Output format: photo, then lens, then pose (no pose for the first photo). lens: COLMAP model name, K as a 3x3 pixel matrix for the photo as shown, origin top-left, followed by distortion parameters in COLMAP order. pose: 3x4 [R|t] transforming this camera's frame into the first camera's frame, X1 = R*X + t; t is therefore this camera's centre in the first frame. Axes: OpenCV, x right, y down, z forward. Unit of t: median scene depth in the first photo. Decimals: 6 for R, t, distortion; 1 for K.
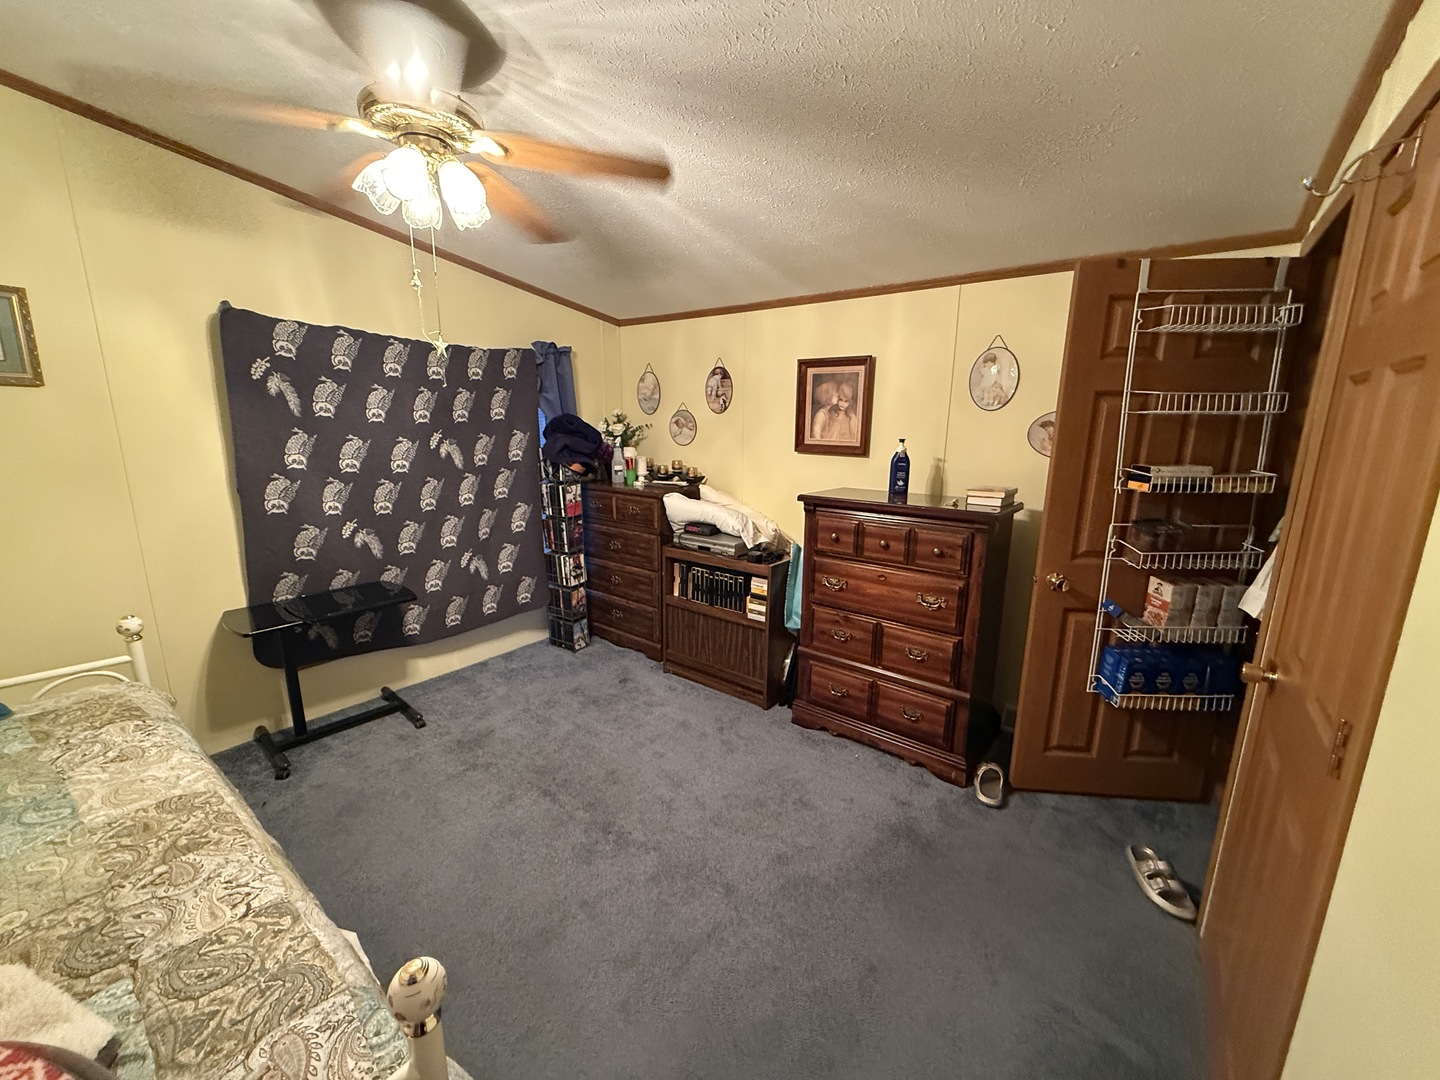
lens RADIAL K [[576.4, 0, 719.7], [0, 576.4, 538.5], [0, 0, 1]] dist [0.001060, 0.000025]
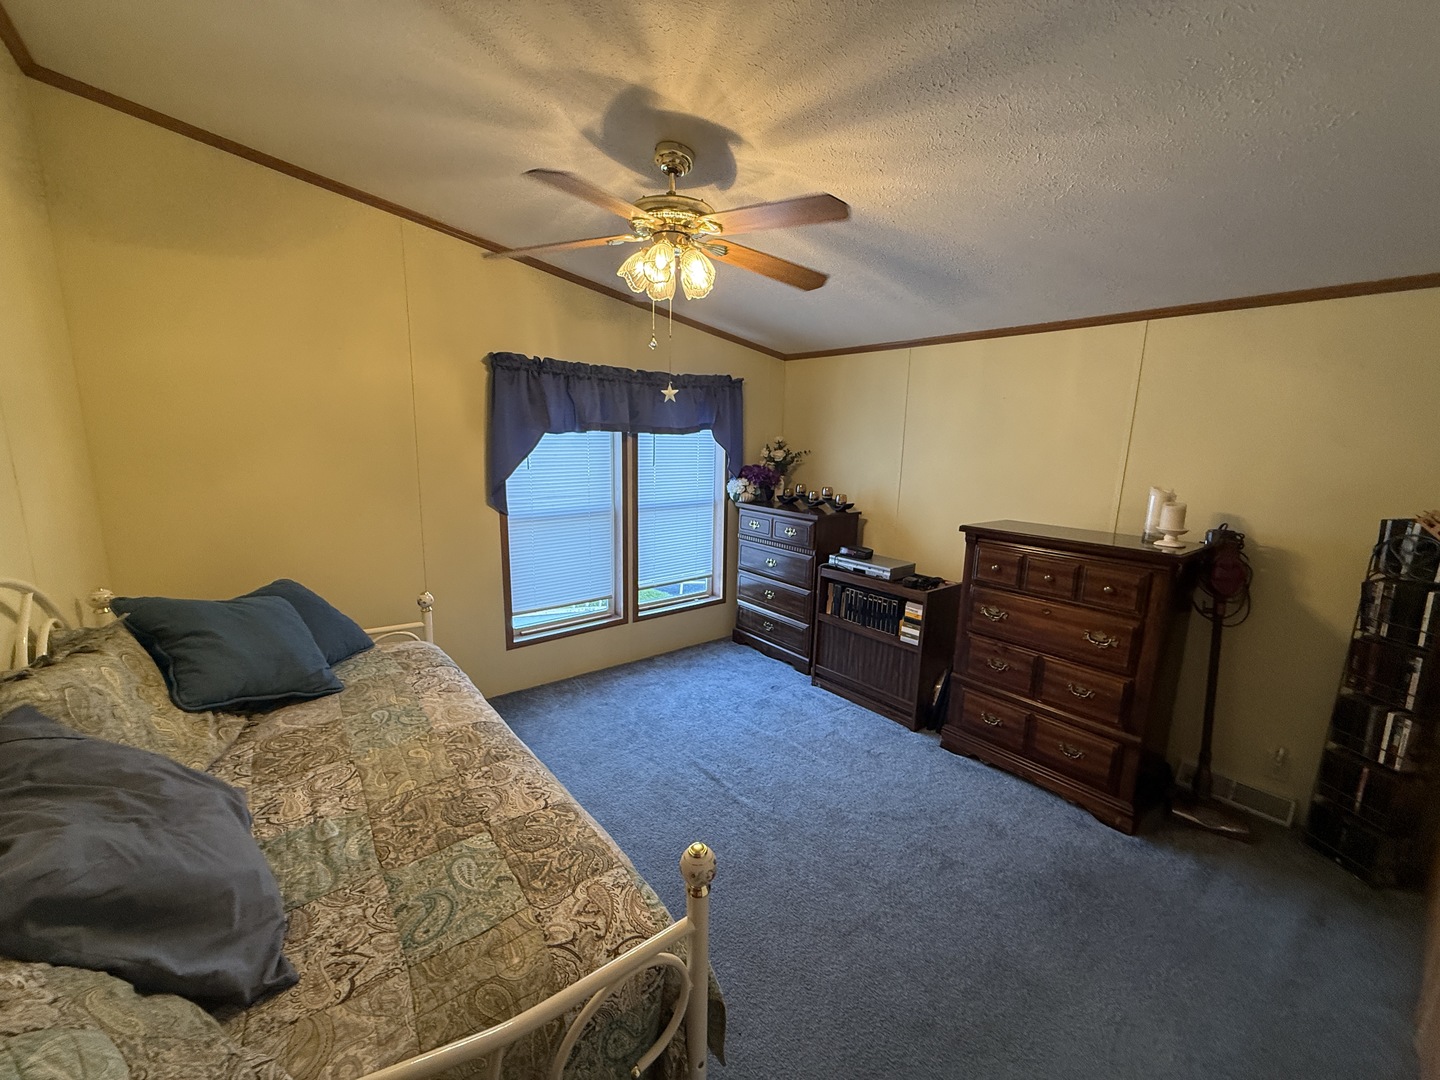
lens RADIAL K [[576.4, 0, 717.9], [0, 576.4, 538.3], [0, 0, 1]] dist [0.001060, 0.000025]
pose [[0.972029, 0.057211, -0.227785, -0.053277], [-0.065429, 0.997445, -0.028684, 0.005975], [0.225562, 0.042785, 0.973289, -0.114406]]
